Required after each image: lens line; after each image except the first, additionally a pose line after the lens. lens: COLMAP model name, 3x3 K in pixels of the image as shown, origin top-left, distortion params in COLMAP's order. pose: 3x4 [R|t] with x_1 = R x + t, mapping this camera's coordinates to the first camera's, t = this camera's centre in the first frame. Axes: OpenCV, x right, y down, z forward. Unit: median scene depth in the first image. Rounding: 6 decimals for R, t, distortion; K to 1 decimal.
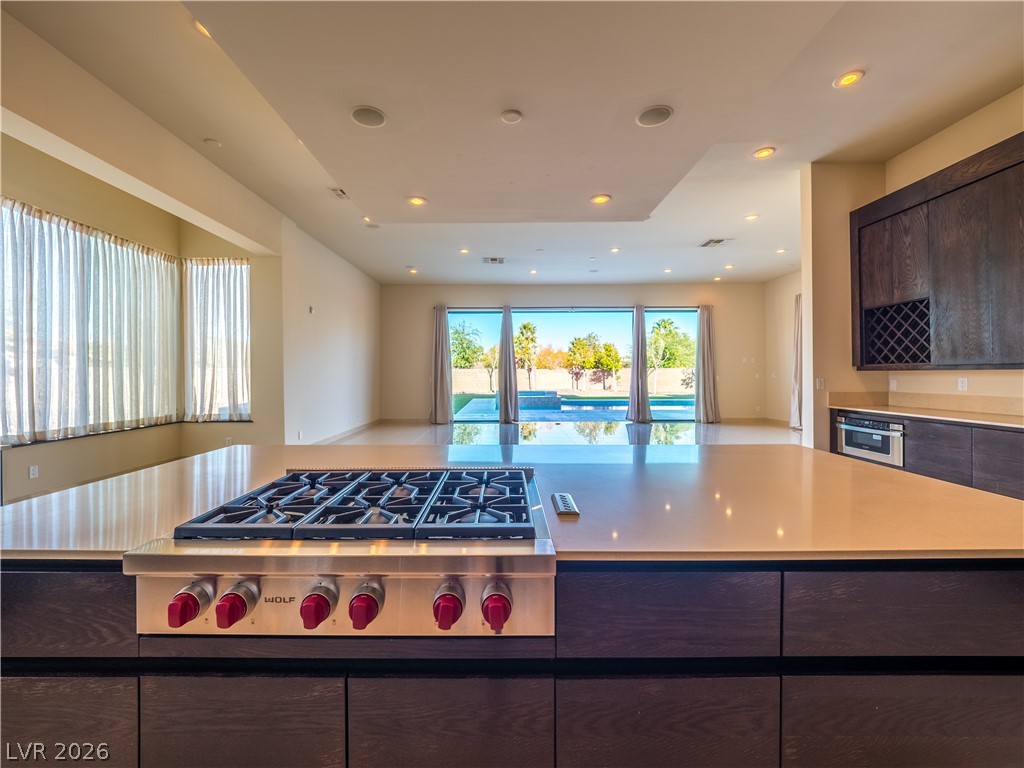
lens RADIAL K [[438.6, 0, 504.6], [0, 438.6, 375.0], [0, 0, 1]] dist [0.002828, -0.000895]
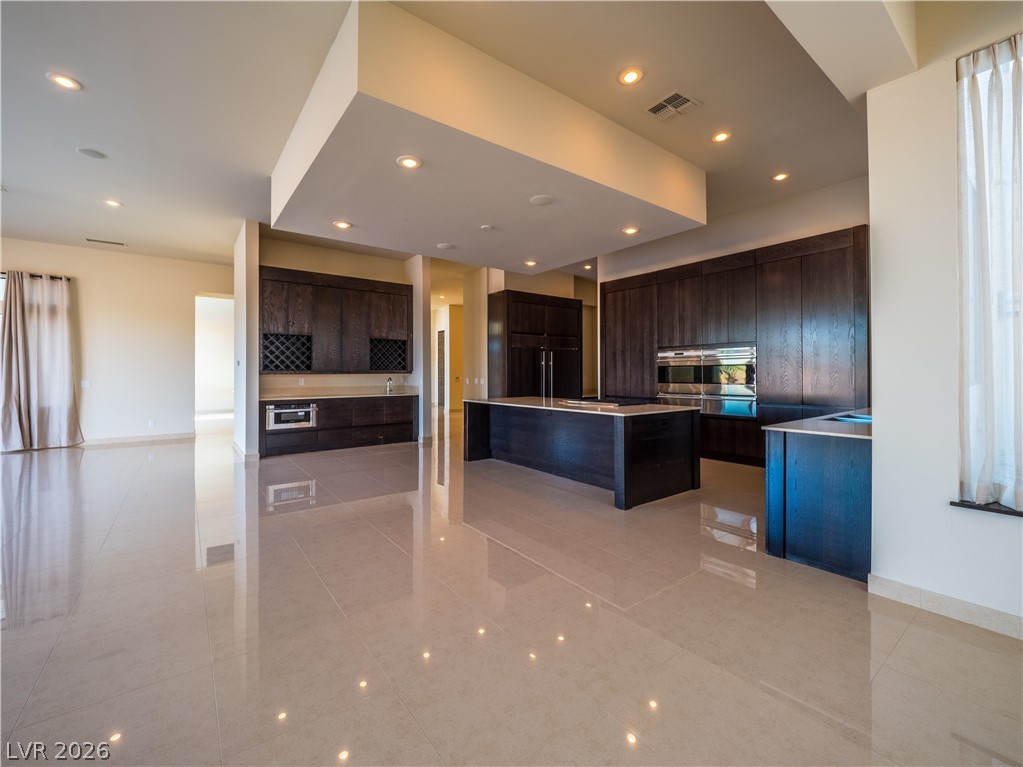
lens RADIAL K [[438.2, 0, 506.8], [0, 438.2, 374.1], [0, 0, 1]] dist [0.002828, -0.000895]
pose [[-0.581568, 0.007700, 0.813462, -0.951956], [0.008512, 0.999958, -0.003380, 0.002085], [-0.813453, 0.004958, -0.581609, 1.280279]]
